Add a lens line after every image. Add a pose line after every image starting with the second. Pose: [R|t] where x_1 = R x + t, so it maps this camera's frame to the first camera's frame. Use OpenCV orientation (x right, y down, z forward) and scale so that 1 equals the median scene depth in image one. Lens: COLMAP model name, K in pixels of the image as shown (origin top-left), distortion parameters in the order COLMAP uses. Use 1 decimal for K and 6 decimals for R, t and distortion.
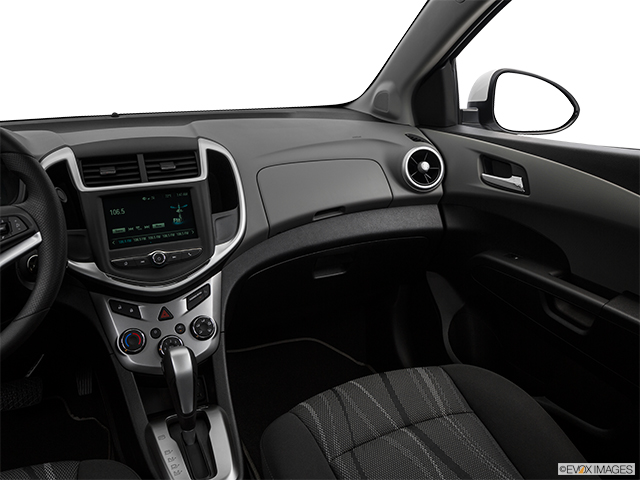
lens RADIAL K [[567.4, 0, 318.9], [0, 567.4, 236.0], [0, 0, 1]] dist [-0.065581, 0.025569]
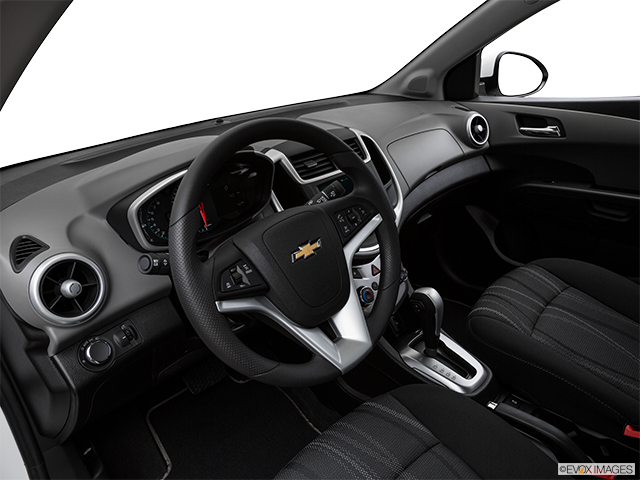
lens RADIAL K [[437.2, 0, 320.0], [0, 437.2, 240.0], [0, 0, 1]] dist [-0.020480, 0.000730]
pose [[0.933109, -0.208041, 0.293301, -0.627054], [0.177673, 0.975868, 0.126944, -0.069671], [-0.312633, -0.066341, 0.947554, 0.104854]]
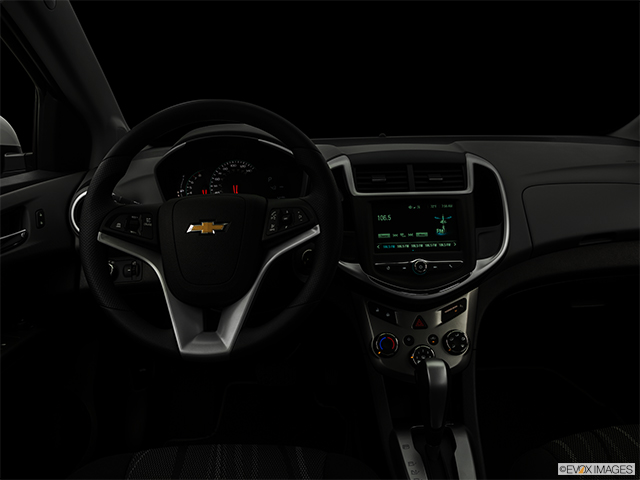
lens RADIAL K [[470.3, 0, 319.8], [0, 470.3, 244.6], [0, 0, 1]] dist [-0.089365, -0.003505]
pose [[0.909473, 0.087483, -0.406455, -0.103376], [-0.102100, 0.994670, -0.014371, 0.028700], [0.403031, 0.054569, 0.913558, 0.154581]]
